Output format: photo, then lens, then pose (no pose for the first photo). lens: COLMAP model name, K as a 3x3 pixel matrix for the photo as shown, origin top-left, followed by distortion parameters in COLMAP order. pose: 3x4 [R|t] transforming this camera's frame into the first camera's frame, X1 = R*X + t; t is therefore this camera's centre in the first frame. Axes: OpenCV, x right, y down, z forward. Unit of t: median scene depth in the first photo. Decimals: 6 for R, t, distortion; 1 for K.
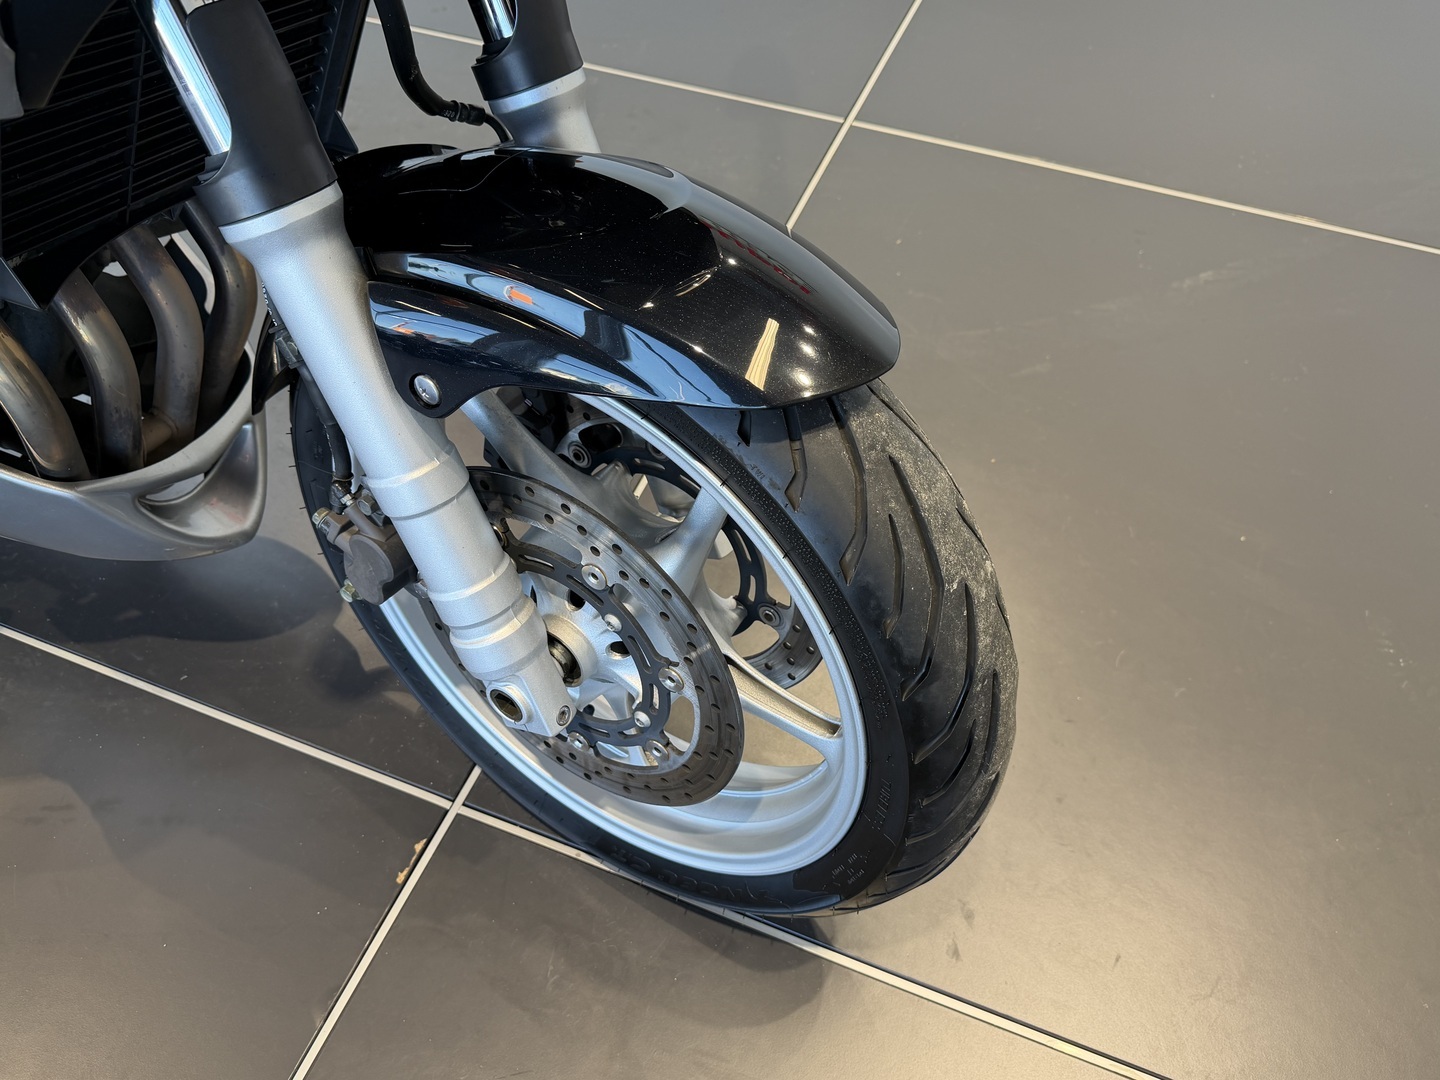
lens RADIAL K [[1101.5, 0, 710.6], [0, 1101.5, 544.9], [0, 0, 1]] dist [-0.006738, -0.003160]
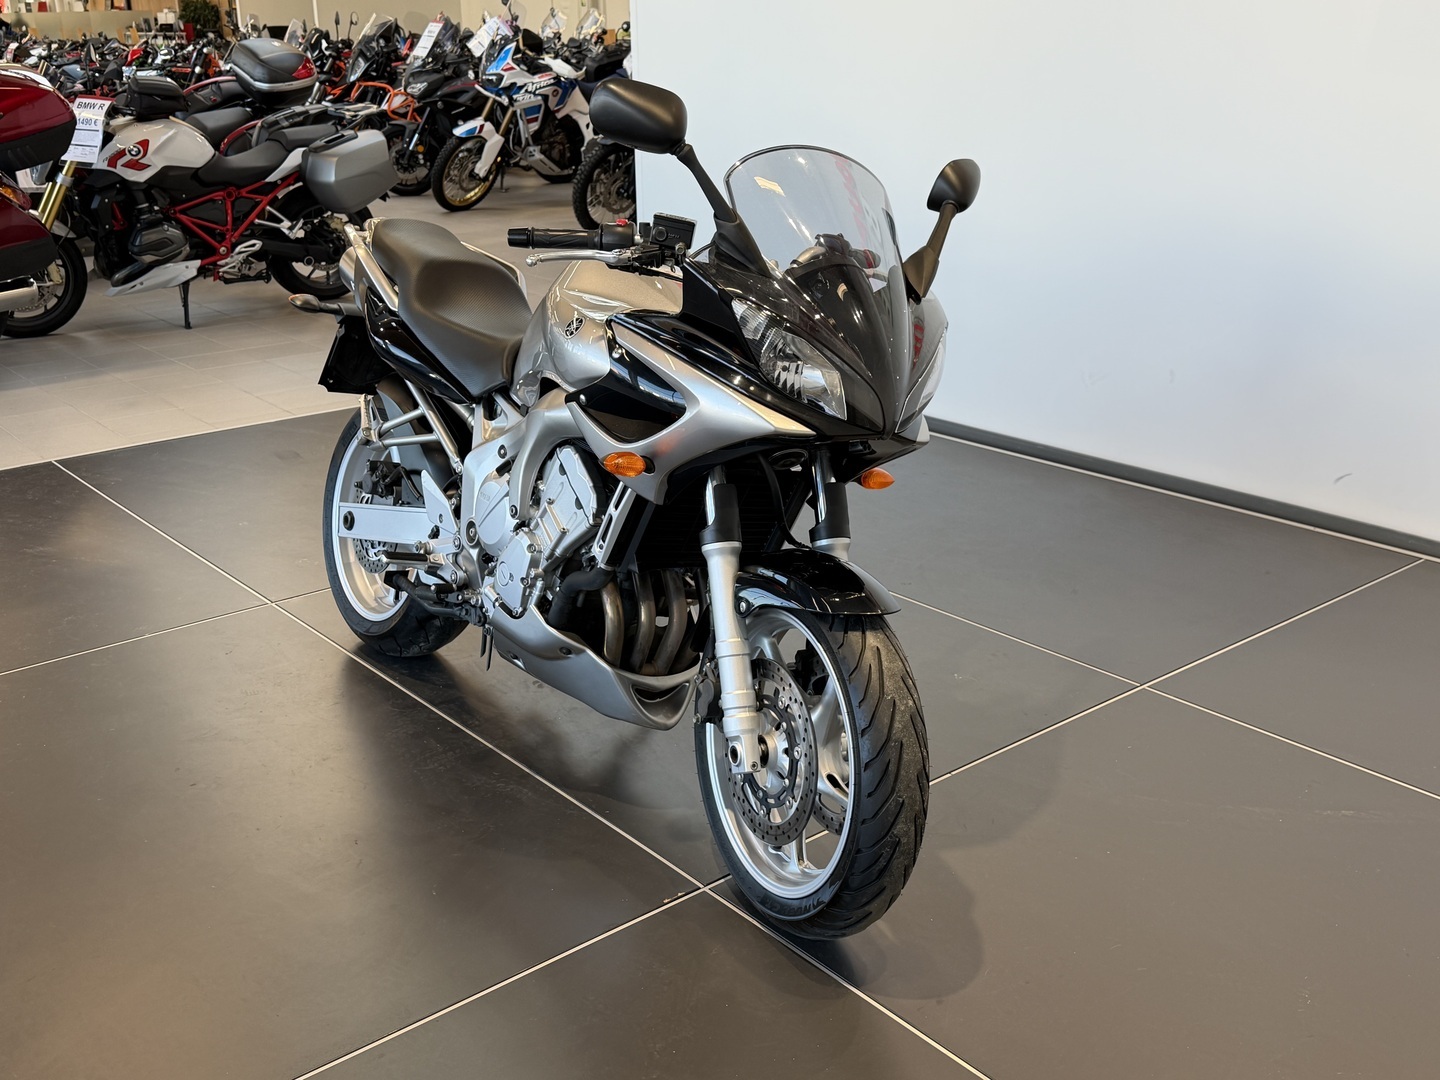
lens RADIAL K [[1524.6, 0, 720.9], [0, 1524.6, 541.6], [0, 0, 1]] dist [0.089552, 0.000000]
pose [[0.873784, 0.140657, -0.465529, 1.337014], [-0.371291, 0.811179, -0.451809, 1.354425], [0.314077, 0.567630, 0.761020, -1.888936]]
